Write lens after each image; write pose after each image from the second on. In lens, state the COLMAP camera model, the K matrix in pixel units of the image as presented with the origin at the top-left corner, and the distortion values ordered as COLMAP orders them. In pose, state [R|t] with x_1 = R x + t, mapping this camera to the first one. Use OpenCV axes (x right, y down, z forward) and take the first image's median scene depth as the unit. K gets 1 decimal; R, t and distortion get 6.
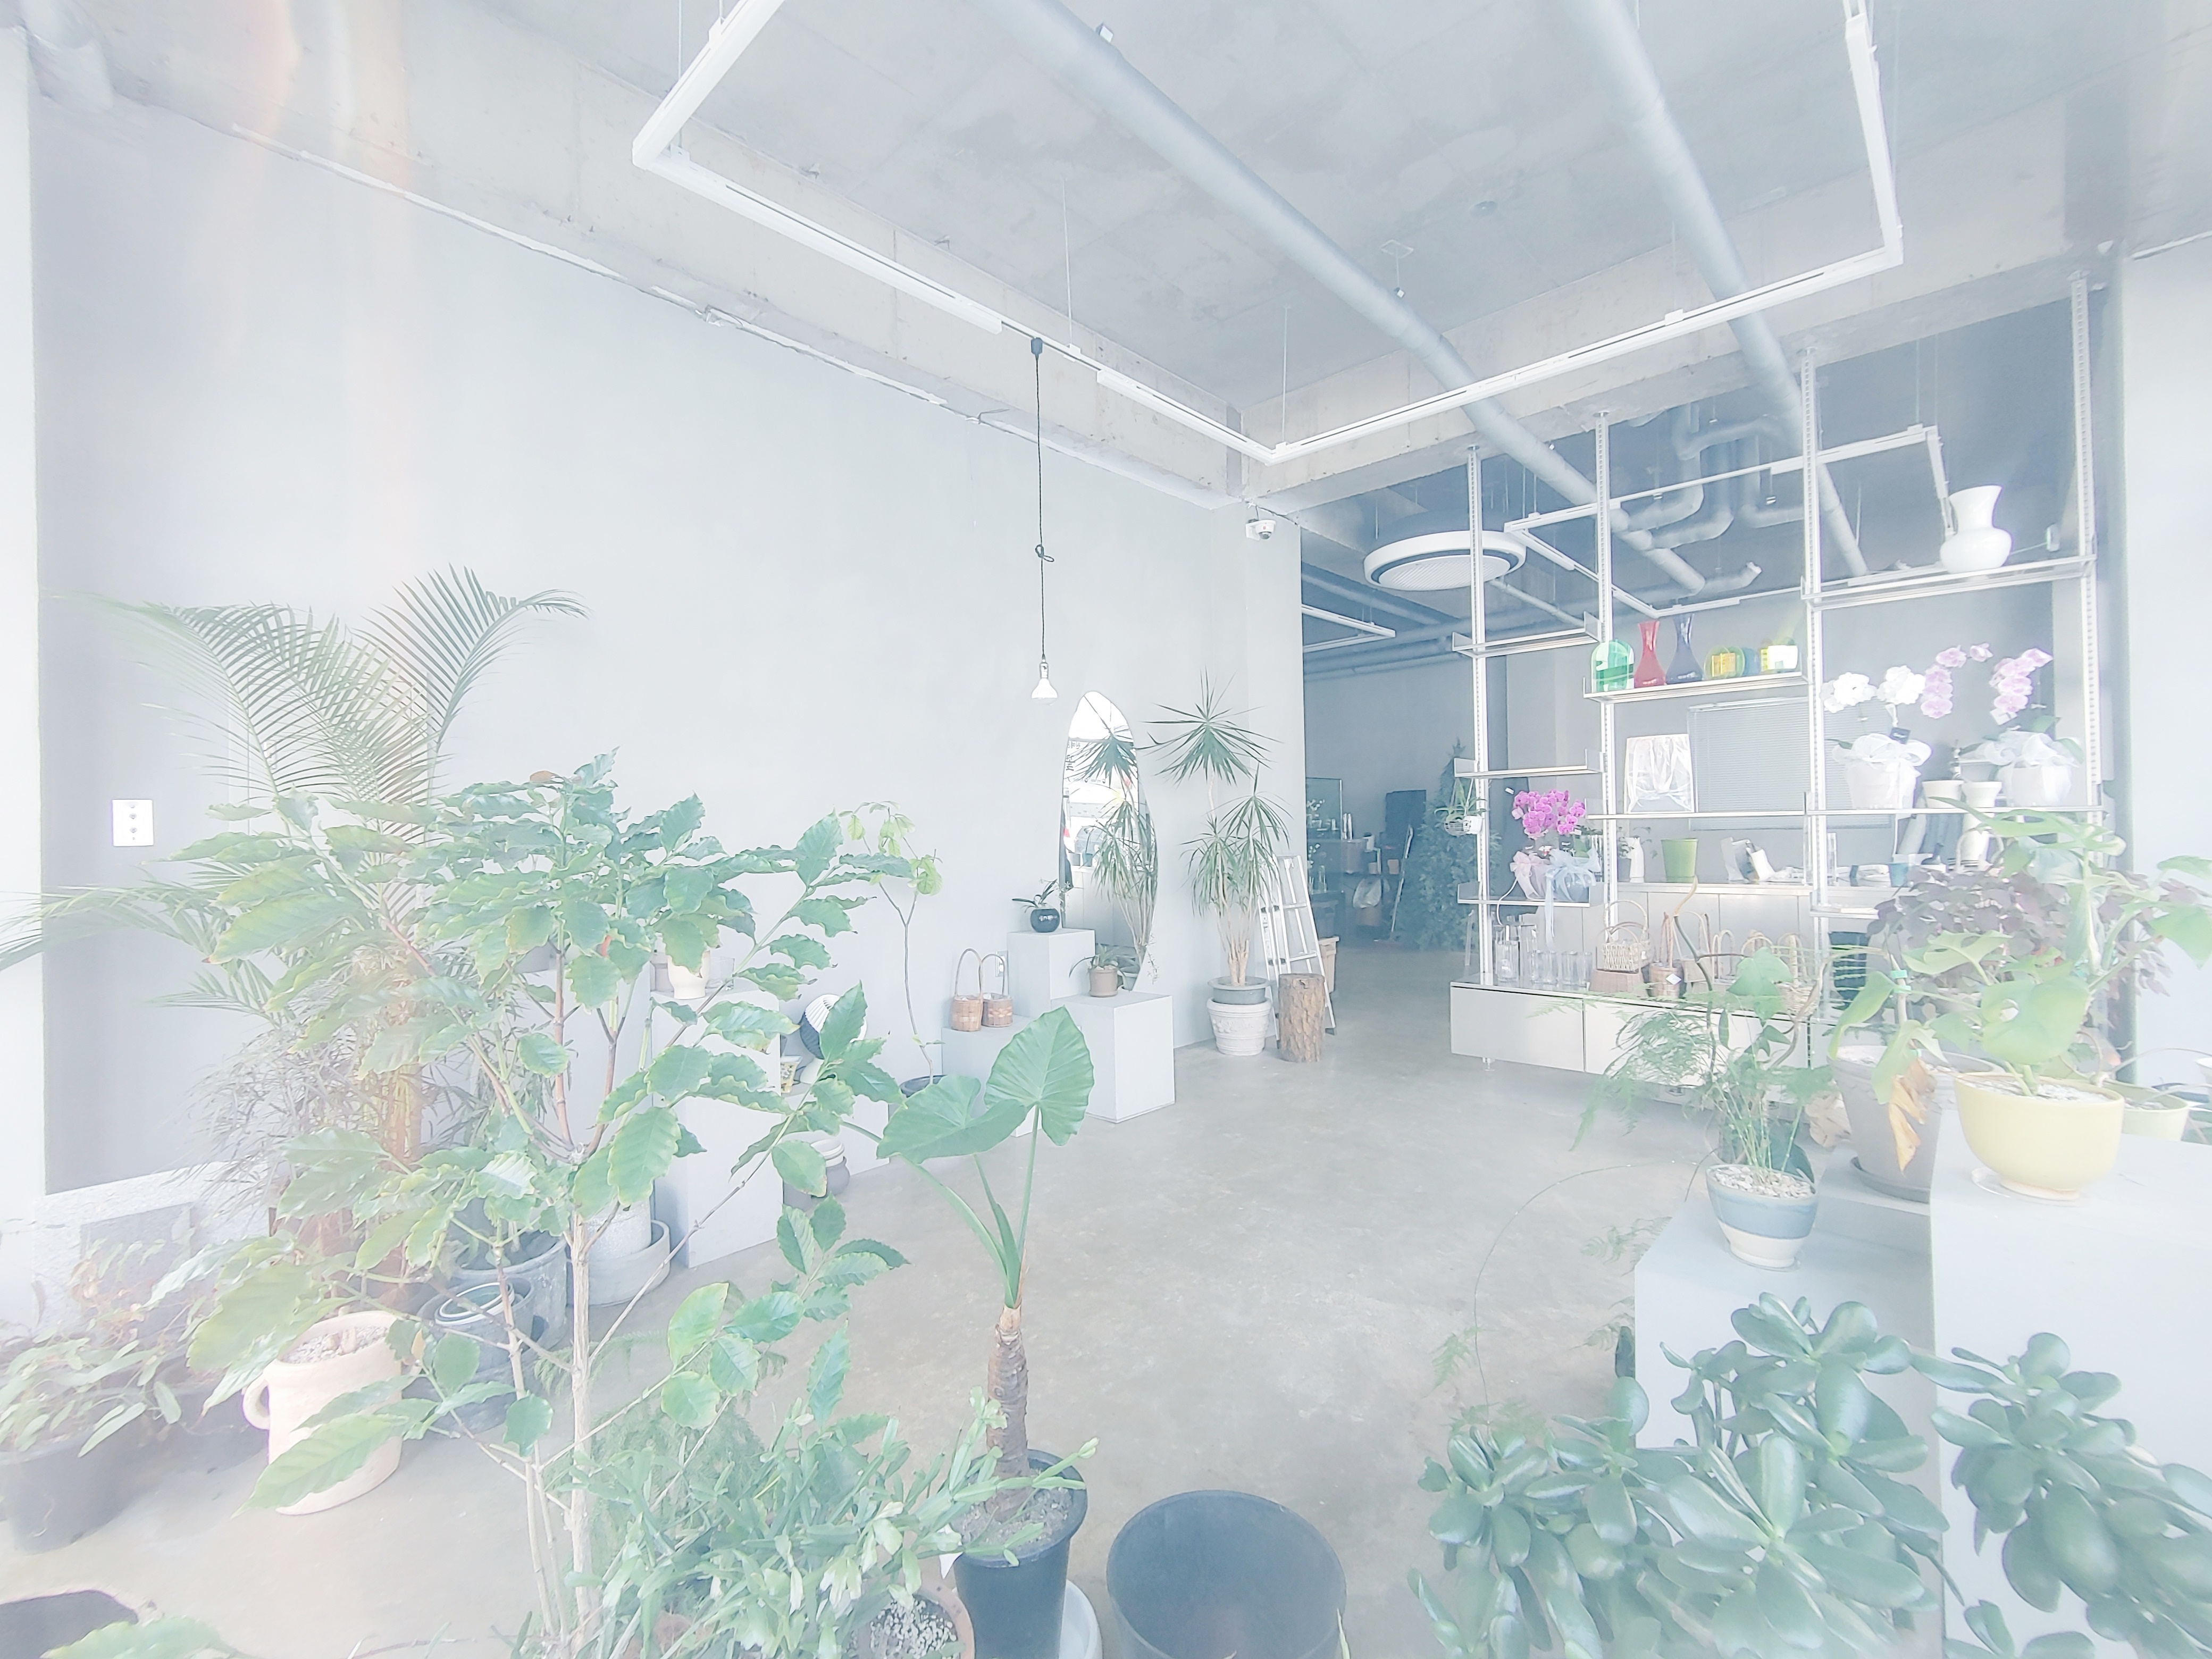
lens RADIAL K [[941.9, 0, 1106.0], [0, 941.9, 825.7], [0, 0, 1]] dist [0.001143, 0.000792]
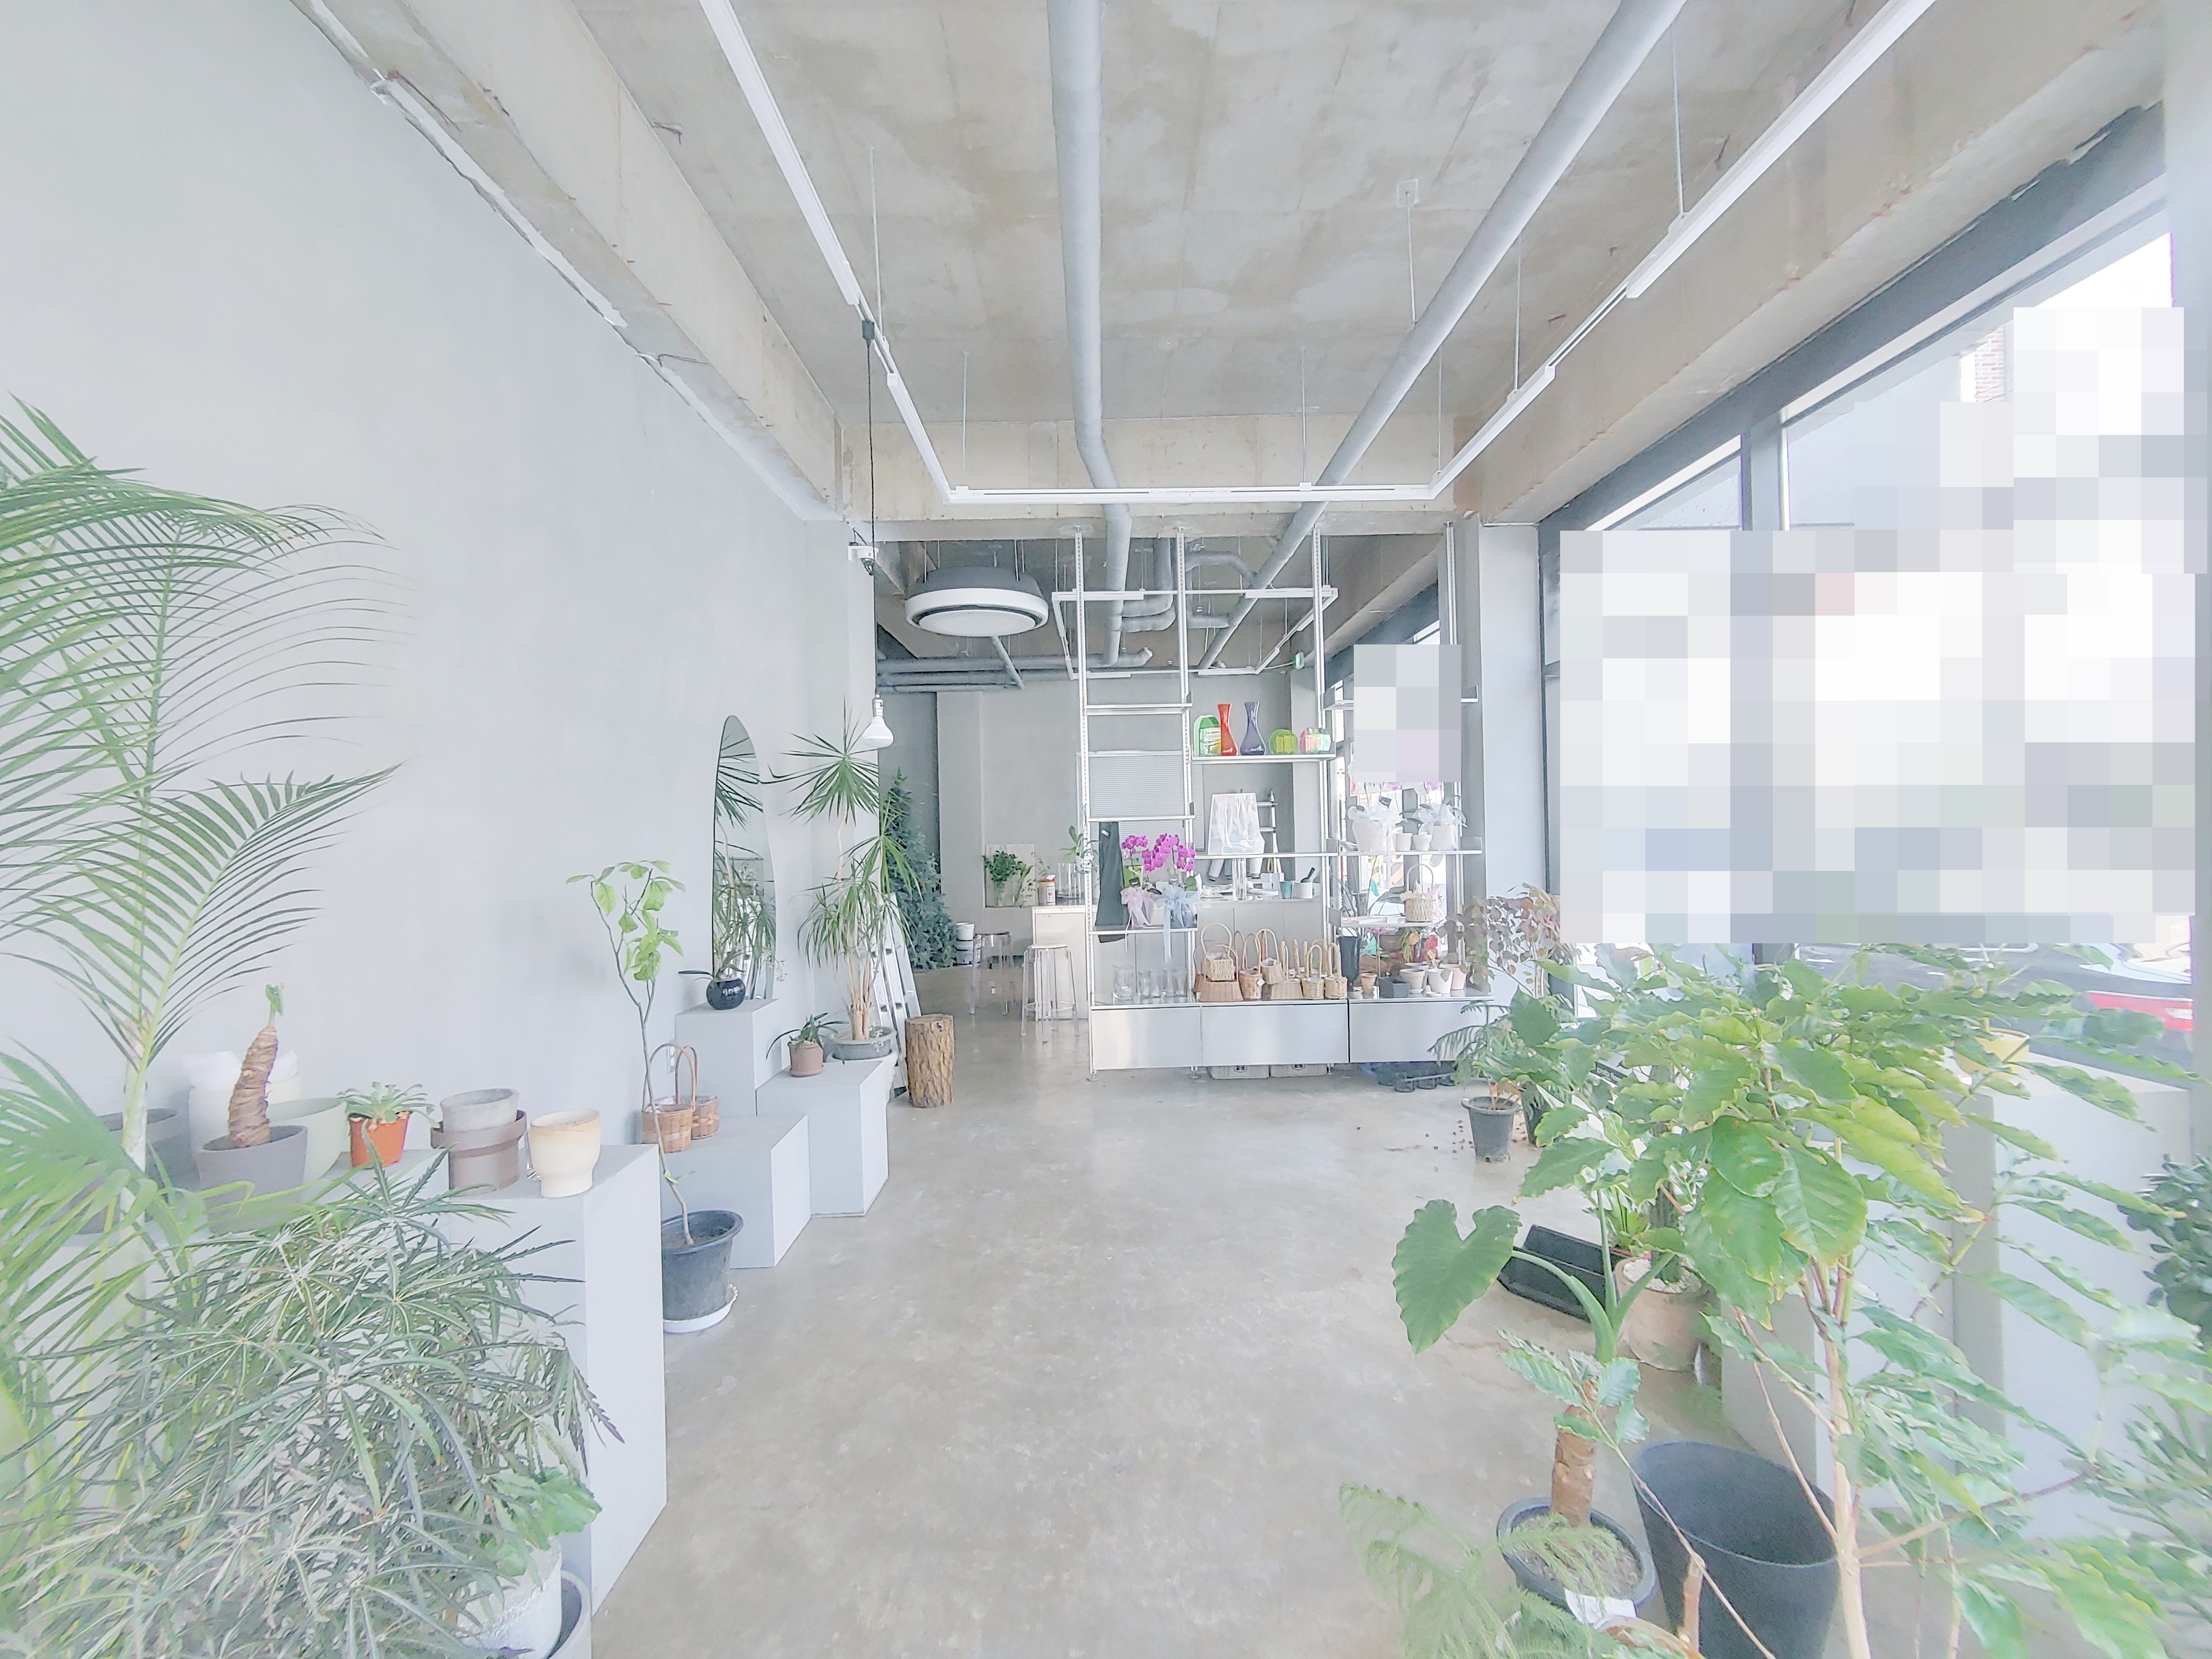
lens RADIAL K [[941.9, 0, 1101.2], [0, 941.9, 825.1], [0, 0, 1]] dist [0.001143, 0.000792]
pose [[0.726094, 0.003524, 0.687587, -0.379136], [0.006583, 0.999905, -0.012076, -0.033429], [-0.687564, 0.013295, 0.726002, 0.174263]]
